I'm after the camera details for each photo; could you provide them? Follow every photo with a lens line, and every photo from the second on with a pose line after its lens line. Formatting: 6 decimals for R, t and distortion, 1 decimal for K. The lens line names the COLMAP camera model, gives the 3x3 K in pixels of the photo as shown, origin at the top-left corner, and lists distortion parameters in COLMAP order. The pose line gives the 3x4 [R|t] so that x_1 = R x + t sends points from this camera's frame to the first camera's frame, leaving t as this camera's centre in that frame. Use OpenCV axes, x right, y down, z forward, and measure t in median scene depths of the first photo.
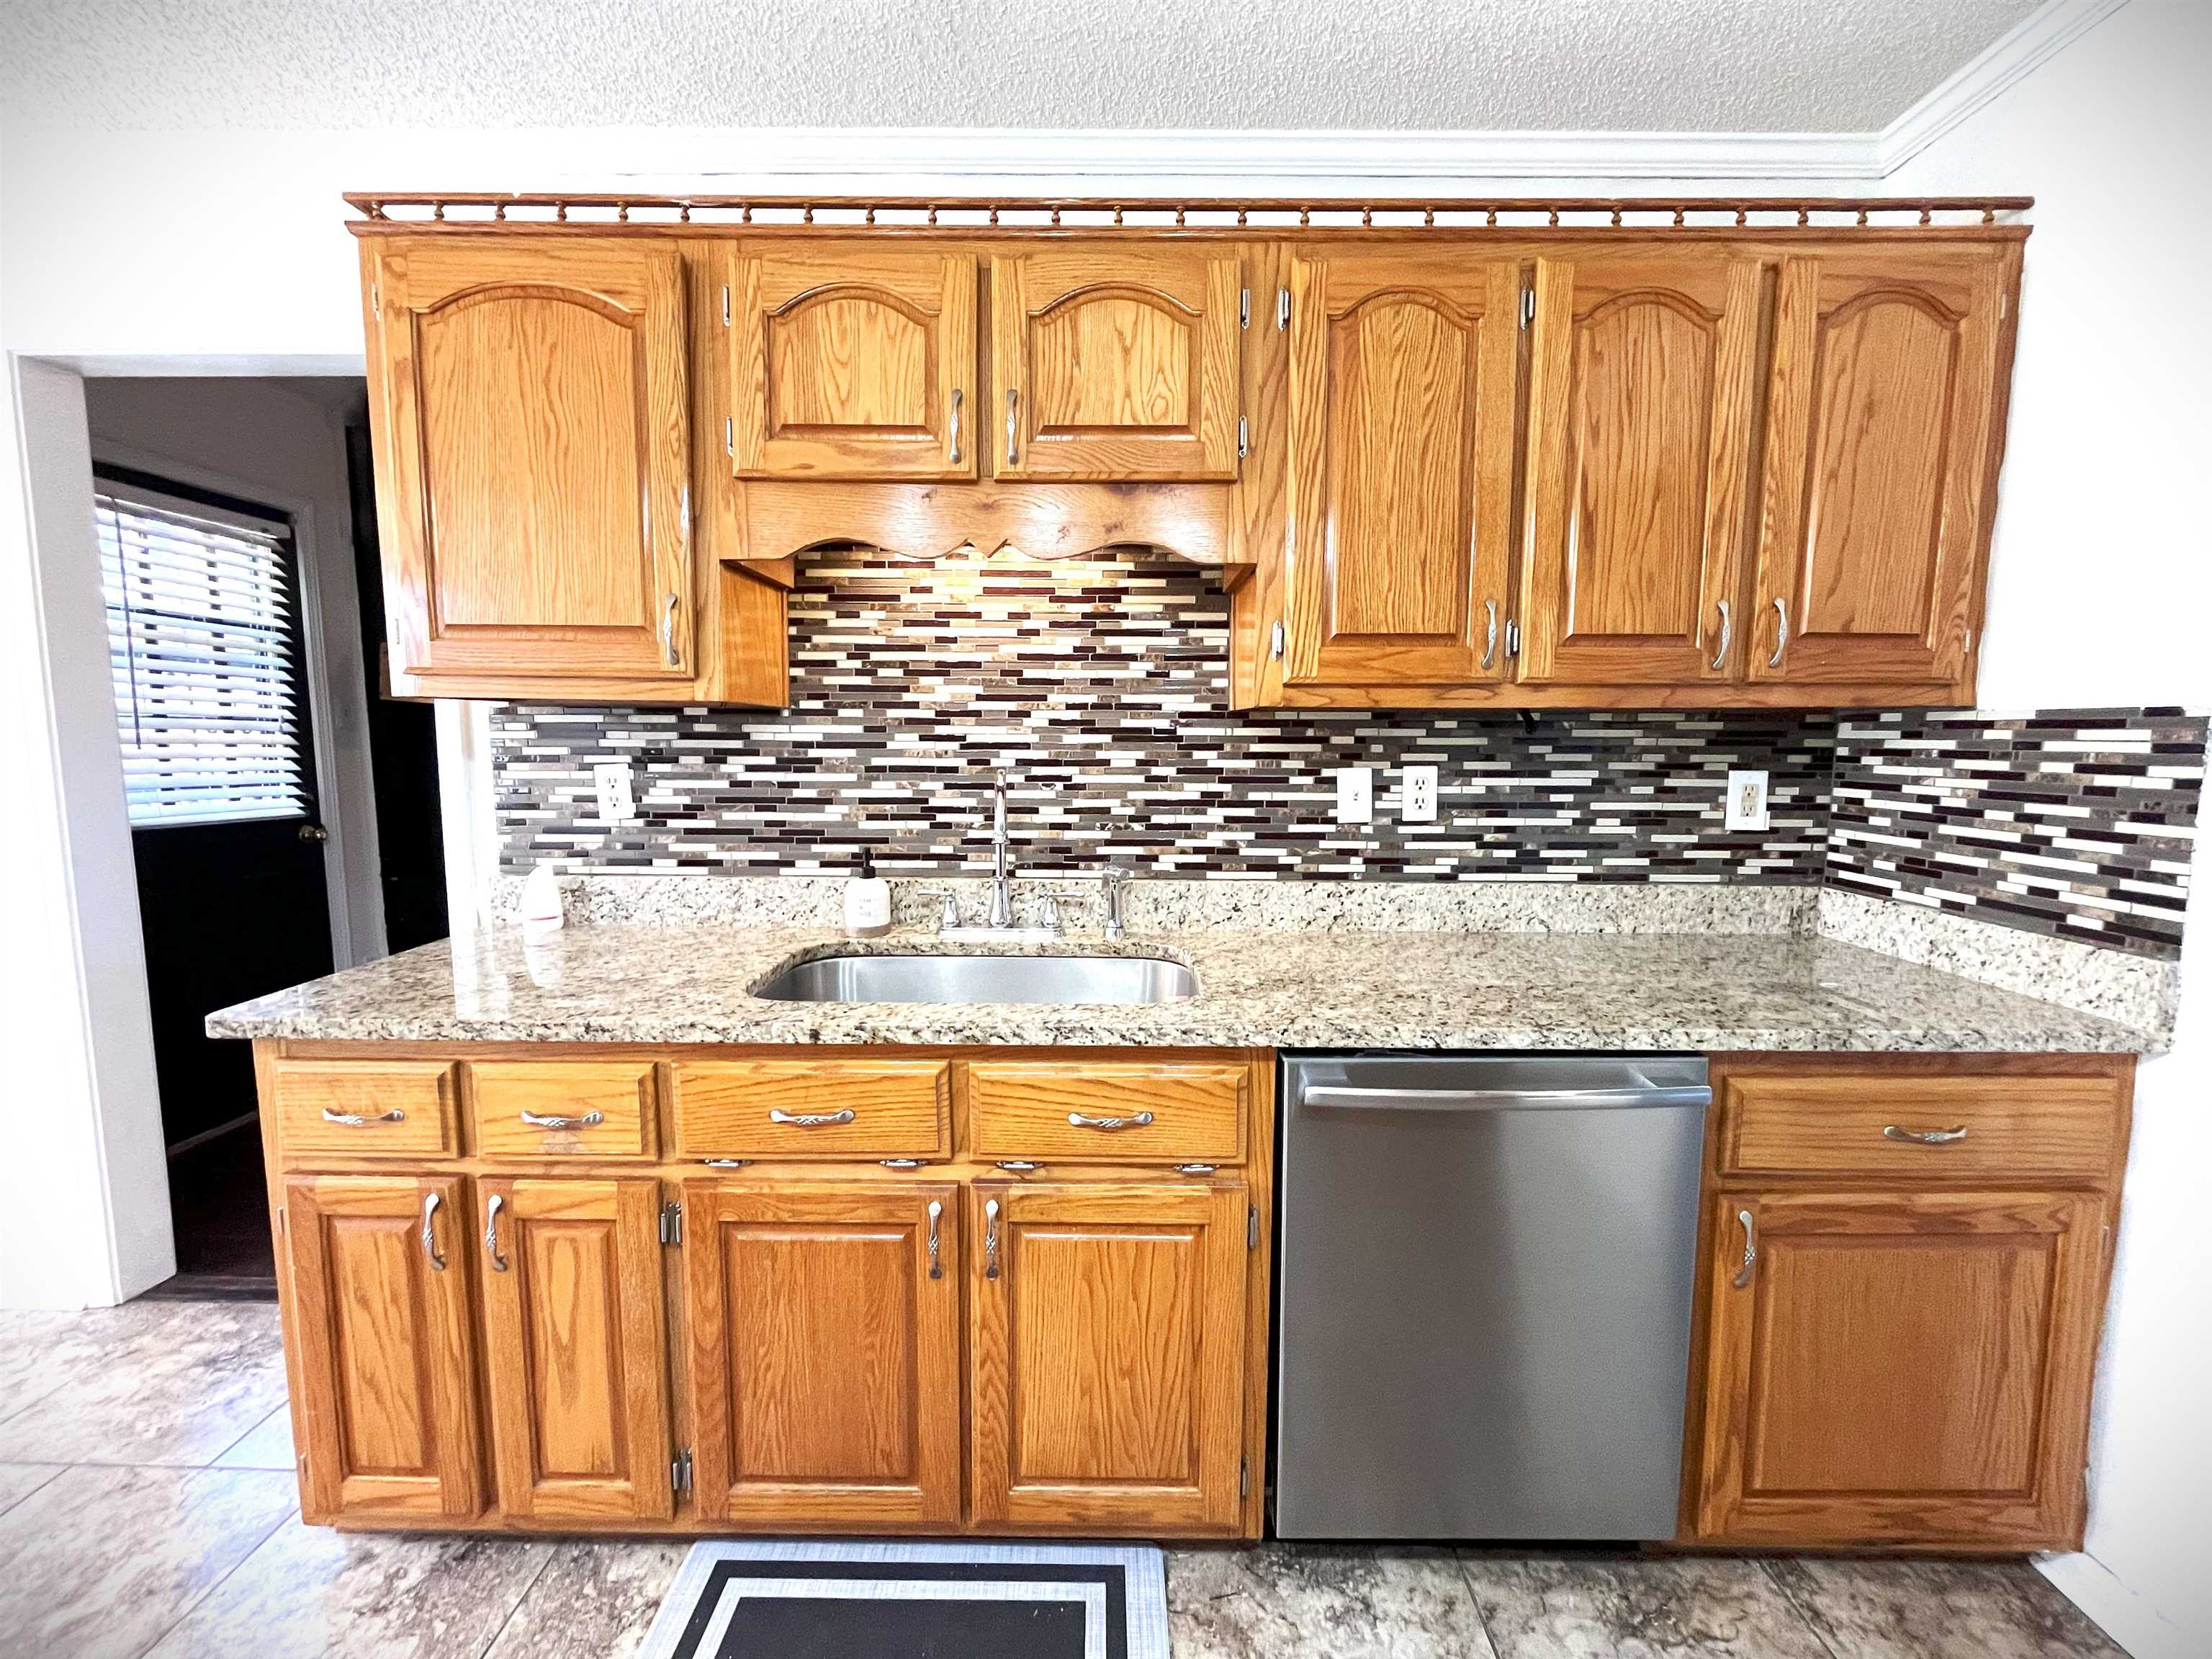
lens RADIAL K [[902.0, 0, 1106.8], [0, 902.0, 825.3], [0, 0, 1]] dist [-0.001364, -0.001089]
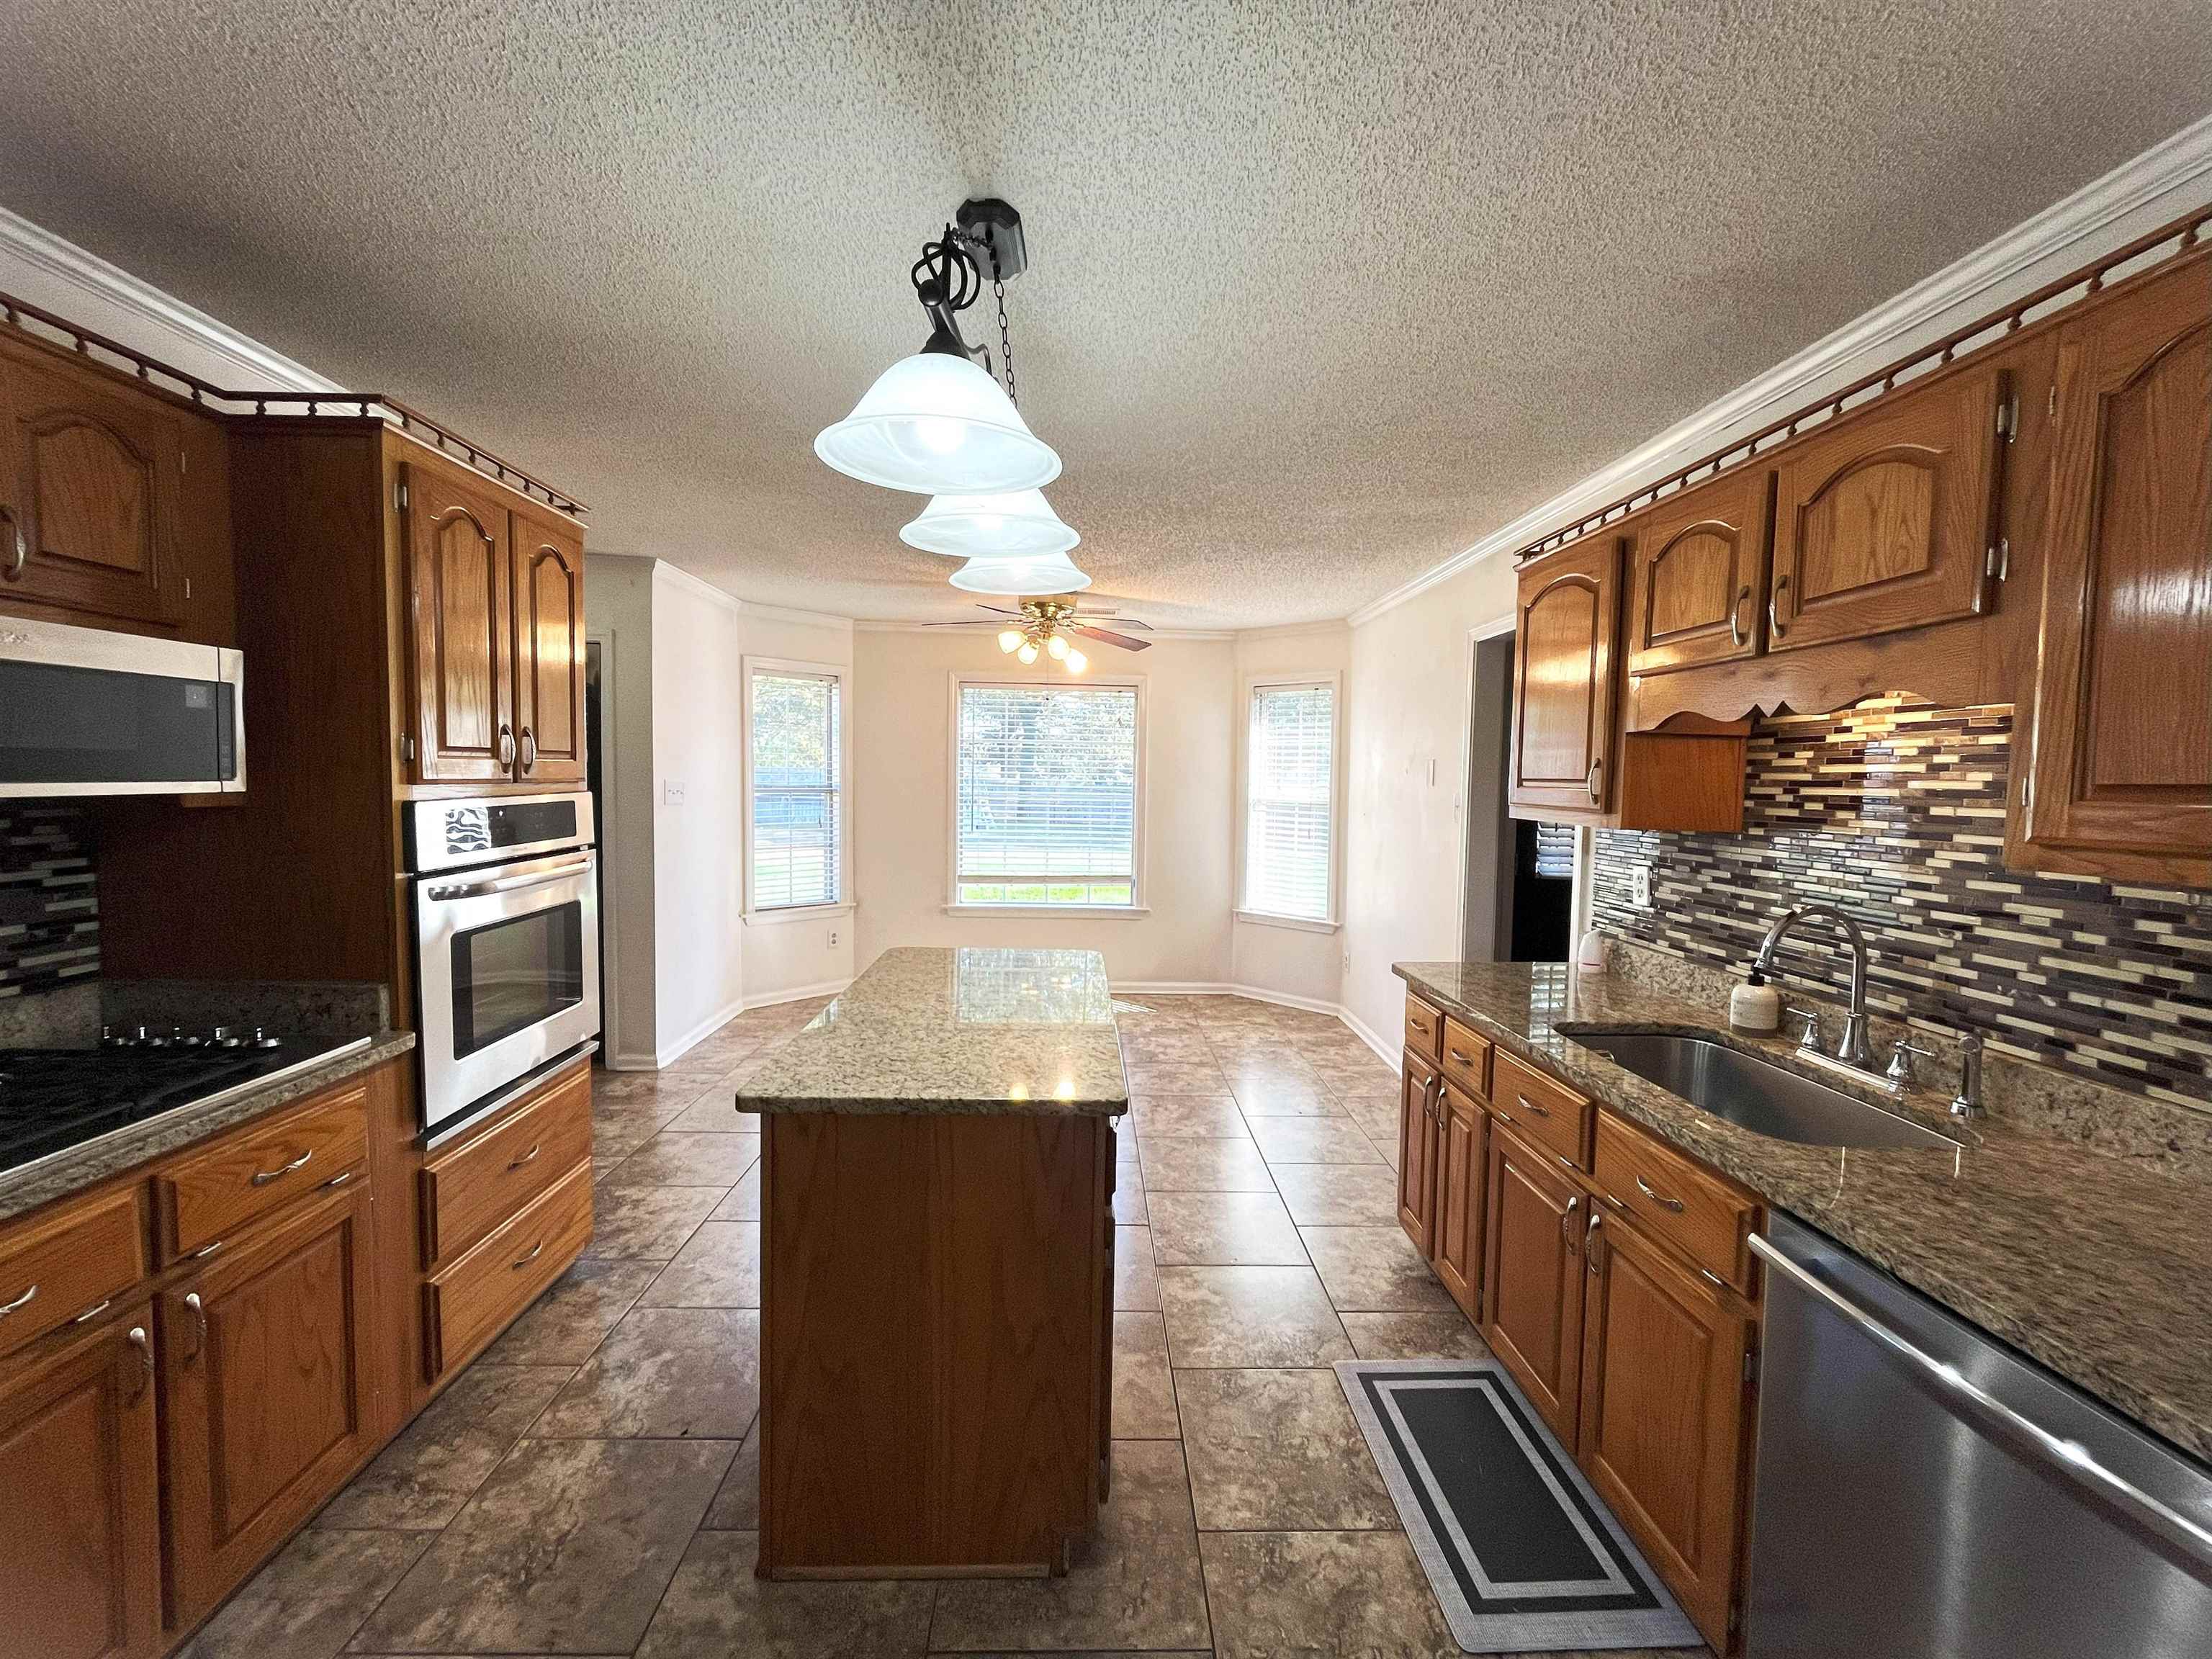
lens RADIAL K [[902.0, 0, 1106.0], [0, 902.0, 824.9], [0, 0, 1]] dist [-0.001364, -0.001089]
pose [[0.047090, 0.045535, -0.997852, 0.801042], [-0.121005, 0.991864, 0.039551, -0.085811], [0.991534, 0.118883, 0.052216, 0.096865]]
